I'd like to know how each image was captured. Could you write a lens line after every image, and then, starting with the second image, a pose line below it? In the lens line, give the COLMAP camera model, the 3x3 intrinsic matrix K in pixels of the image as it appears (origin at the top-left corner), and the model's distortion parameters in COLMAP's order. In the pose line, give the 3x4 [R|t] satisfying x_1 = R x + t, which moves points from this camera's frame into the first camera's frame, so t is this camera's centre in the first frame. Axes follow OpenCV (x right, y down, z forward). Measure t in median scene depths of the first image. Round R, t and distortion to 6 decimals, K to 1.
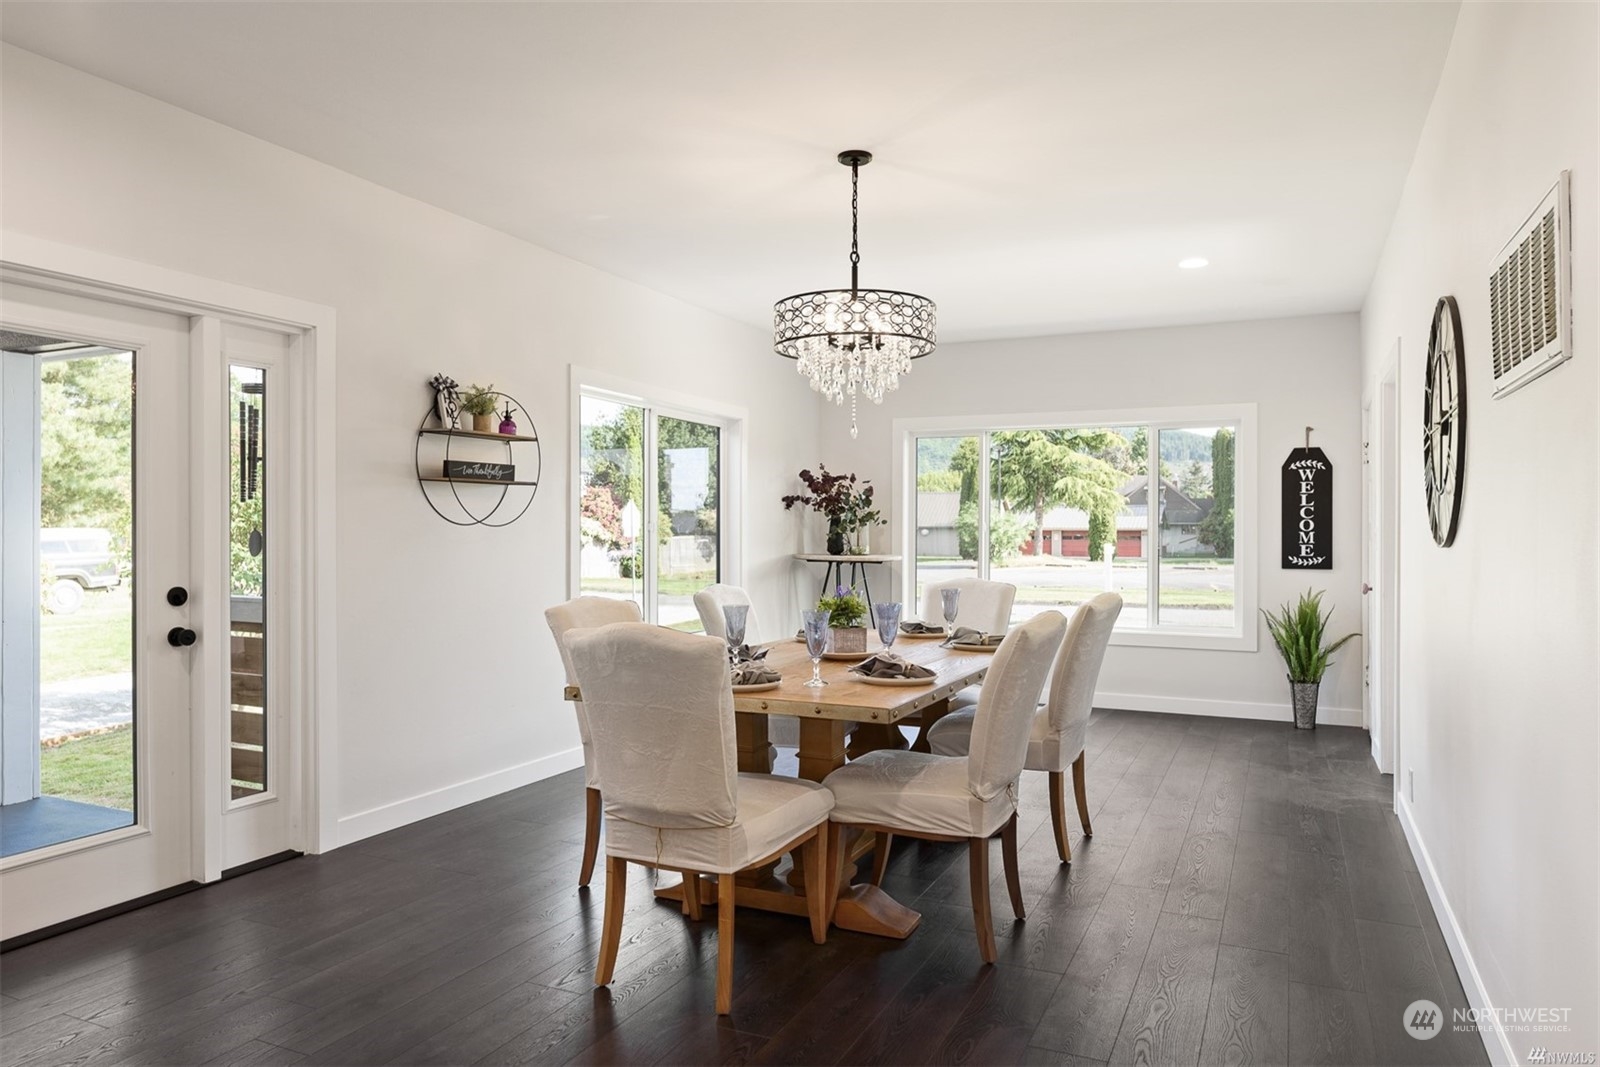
lens RADIAL K [[1065.2, 0, 798.6], [0, 1065.2, 529.4], [0, 0, 1]] dist [0.008272, 0.002280]
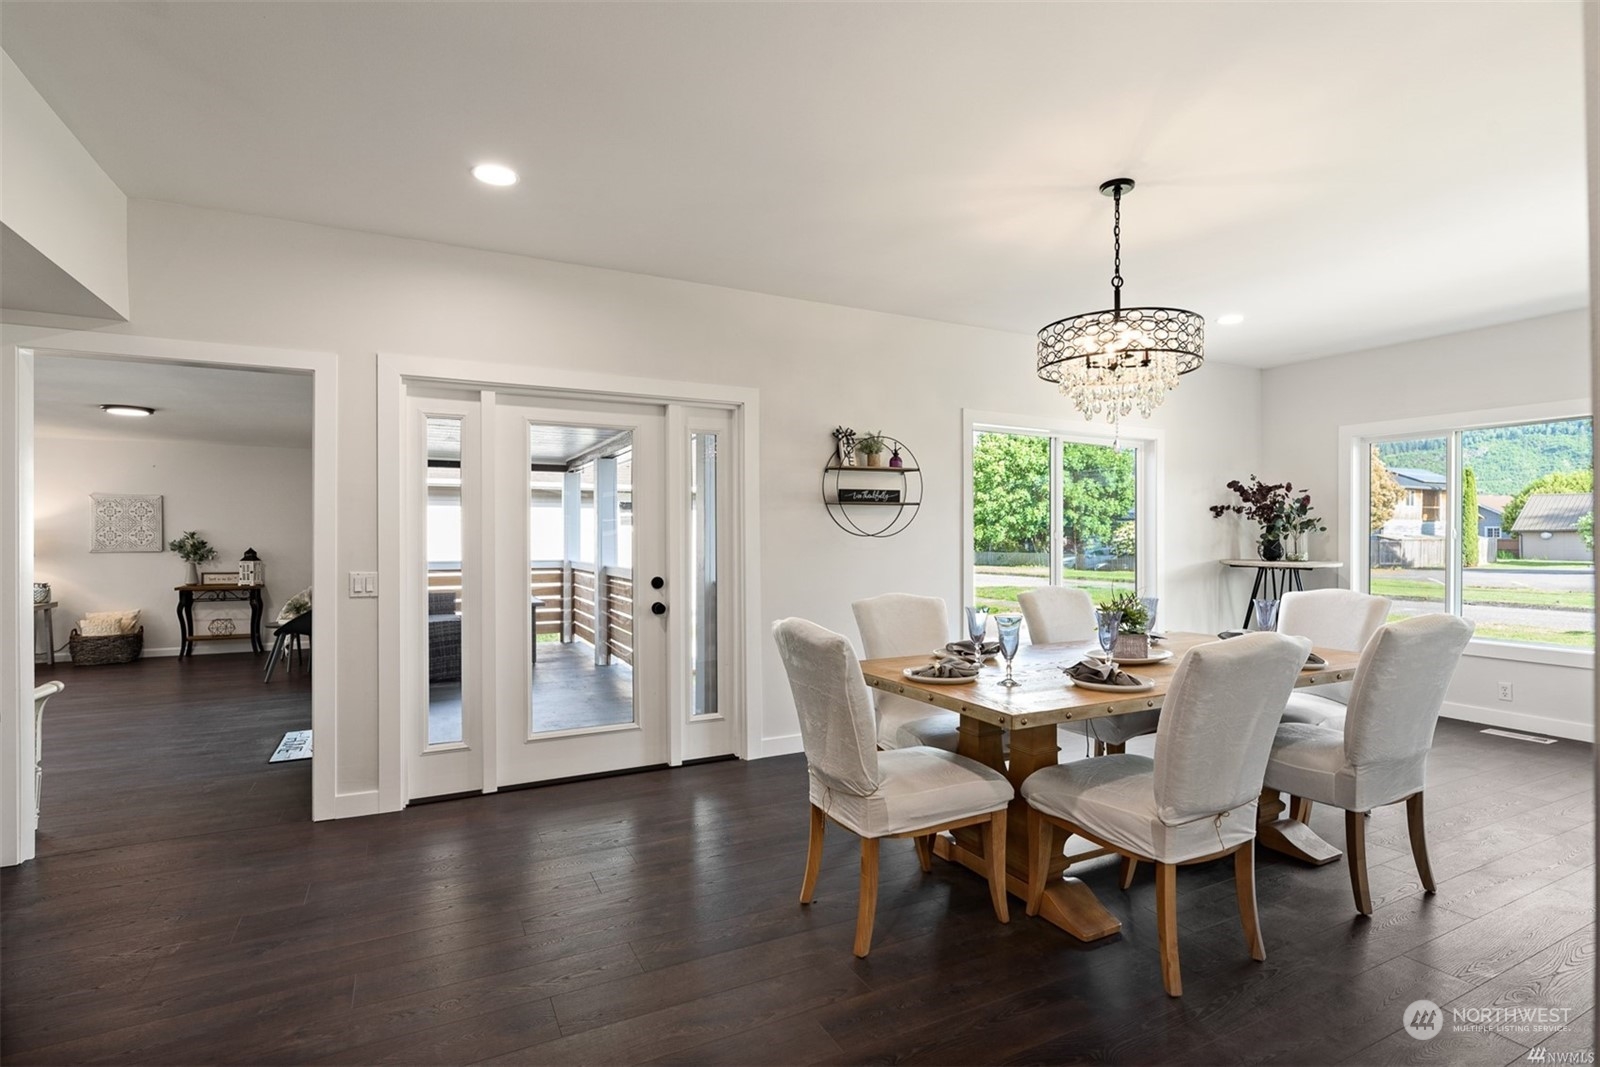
lens RADIAL K [[788.5, 0, 801.1], [0, 788.5, 540.3], [0, 0, 1]] dist [0.004436, -0.000596]
pose [[0.786364, 0.000100, -0.617763, 0.251666], [0.004892, 0.999968, 0.006389, -0.005745], [0.617744, -0.008047, 0.786338, 0.168750]]
